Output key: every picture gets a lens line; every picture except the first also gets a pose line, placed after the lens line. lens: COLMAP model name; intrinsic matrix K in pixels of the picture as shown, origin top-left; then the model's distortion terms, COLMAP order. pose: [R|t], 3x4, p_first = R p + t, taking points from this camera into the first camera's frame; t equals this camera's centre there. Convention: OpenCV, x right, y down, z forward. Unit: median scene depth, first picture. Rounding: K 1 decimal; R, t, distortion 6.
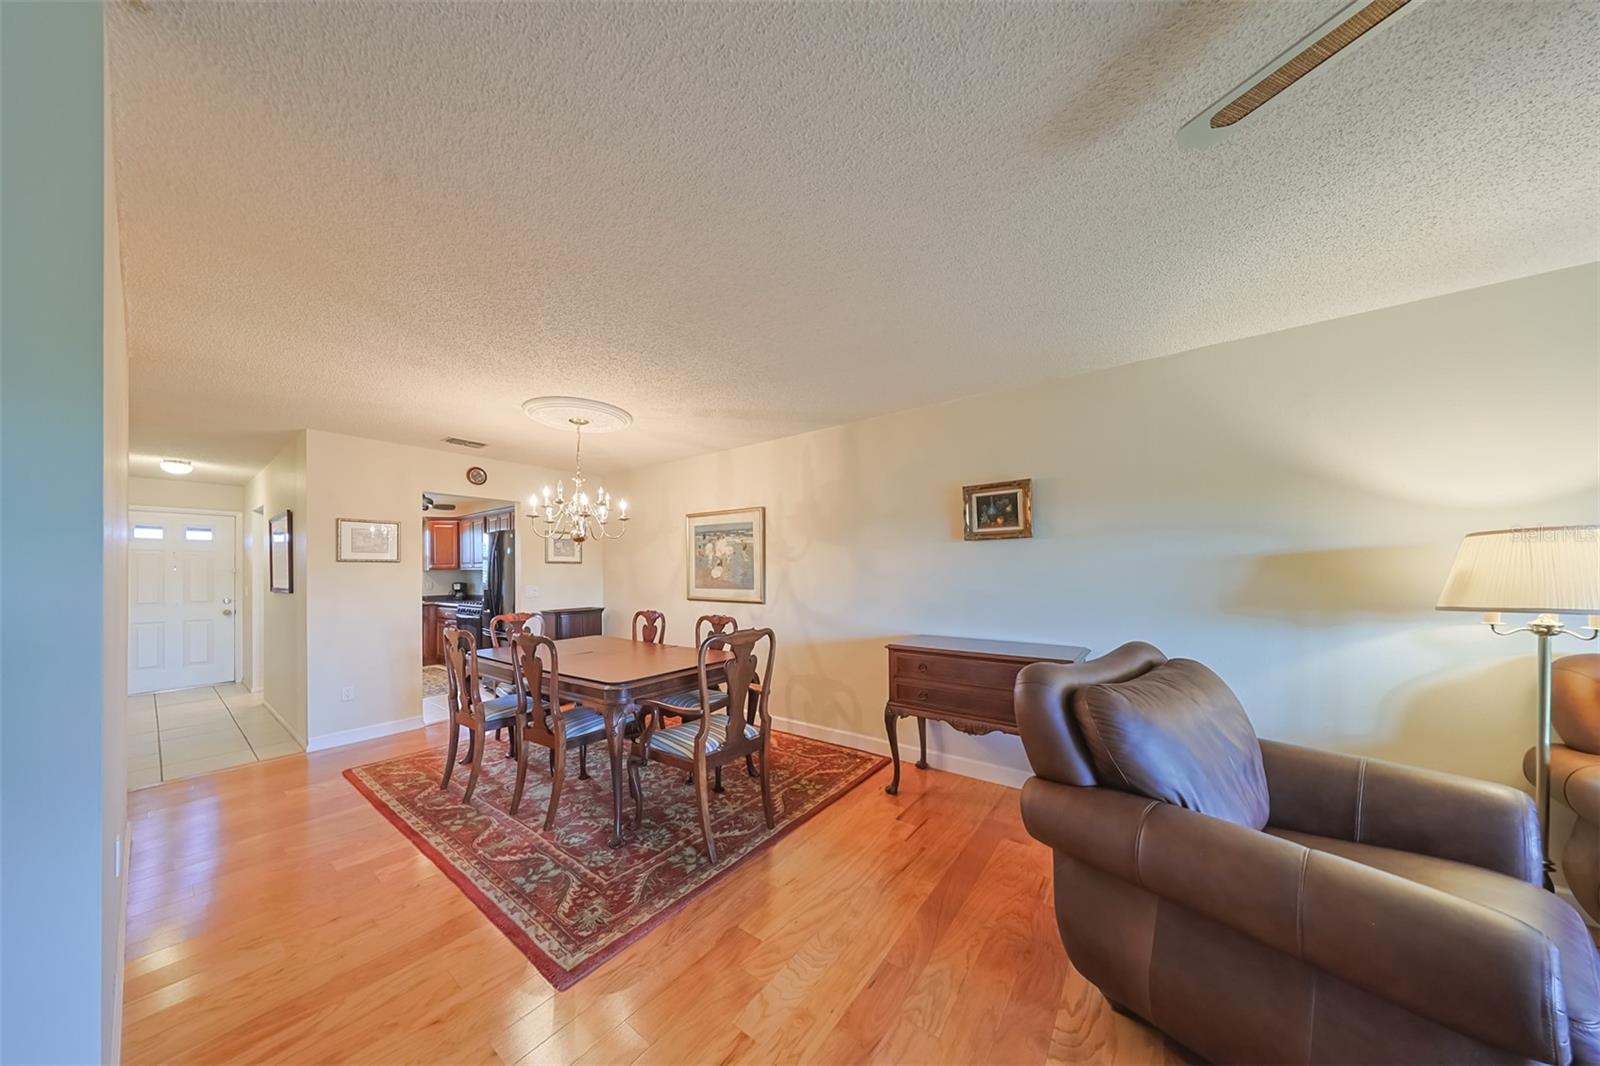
lens RADIAL K [[490.6, 0, 800.6], [0, 490.6, 568.9], [0, 0, 1]] dist [0.000811, 0.000006]
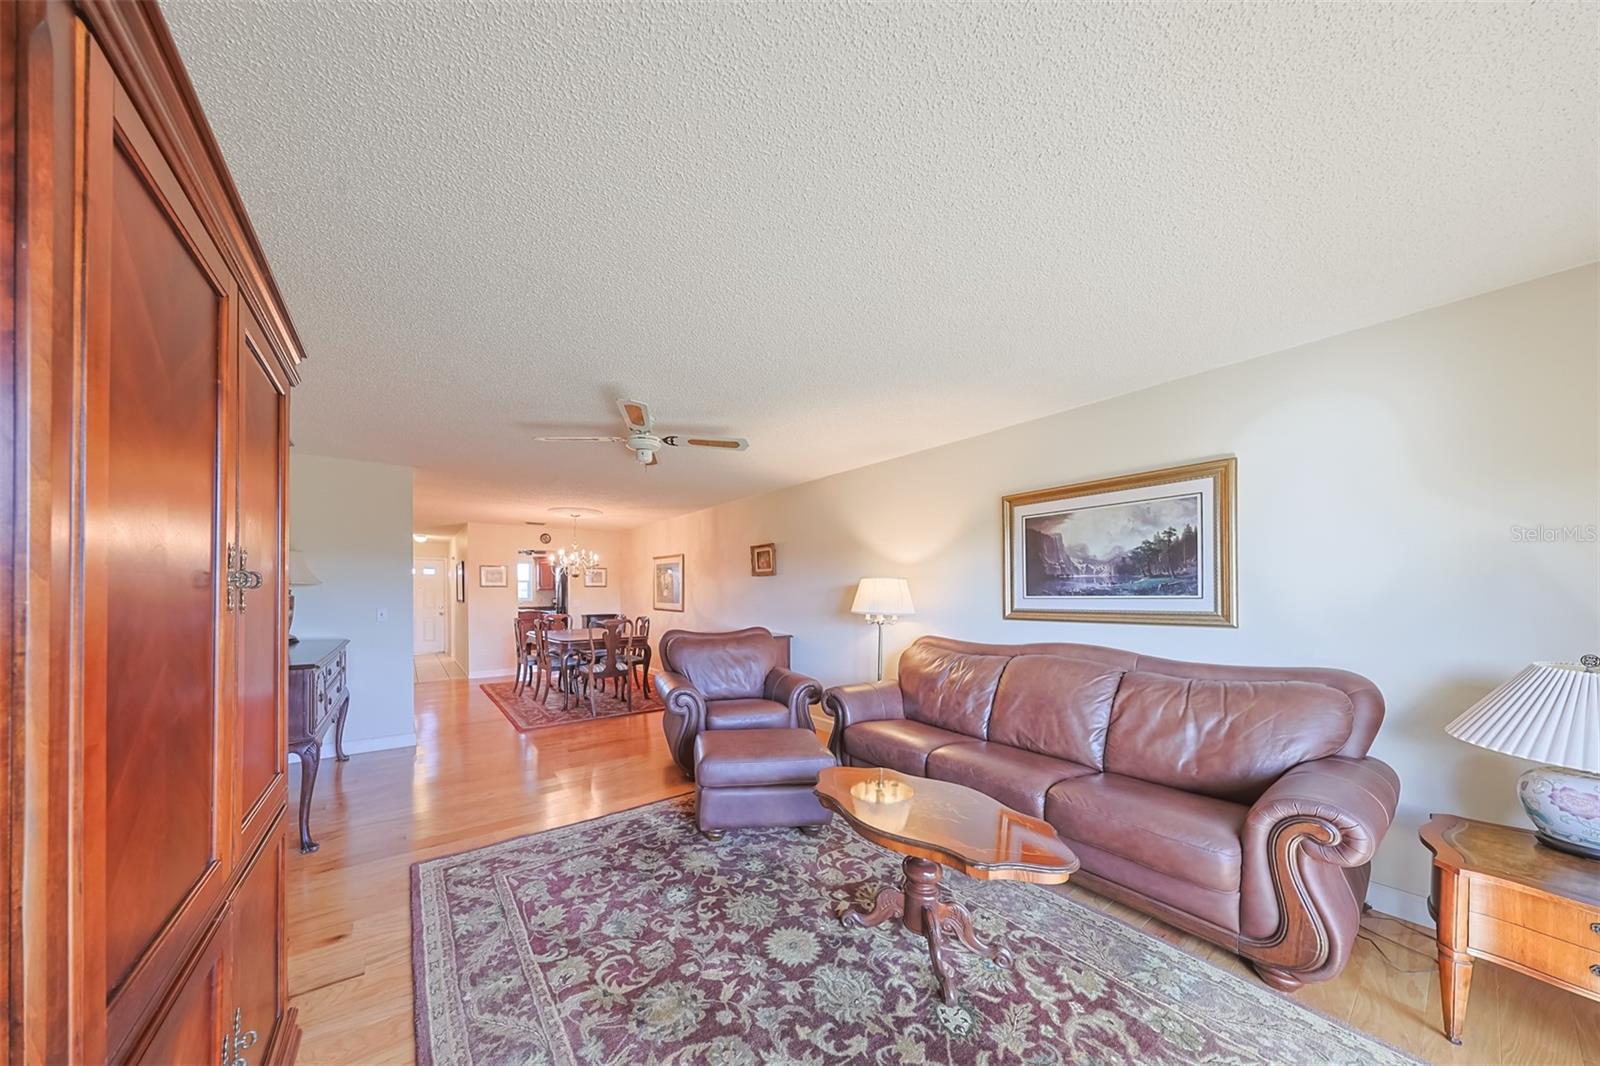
lens RADIAL K [[493.7, 0, 749.4], [0, 493.7, 594.3], [0, 0, 1]] dist [-0.000930, -0.000034]
pose [[0.951787, 0.008147, -0.306652, 0.748192], [-0.004917, 0.999924, 0.011305, -0.010720], [0.306721, -0.009253, 0.951754, -0.605994]]
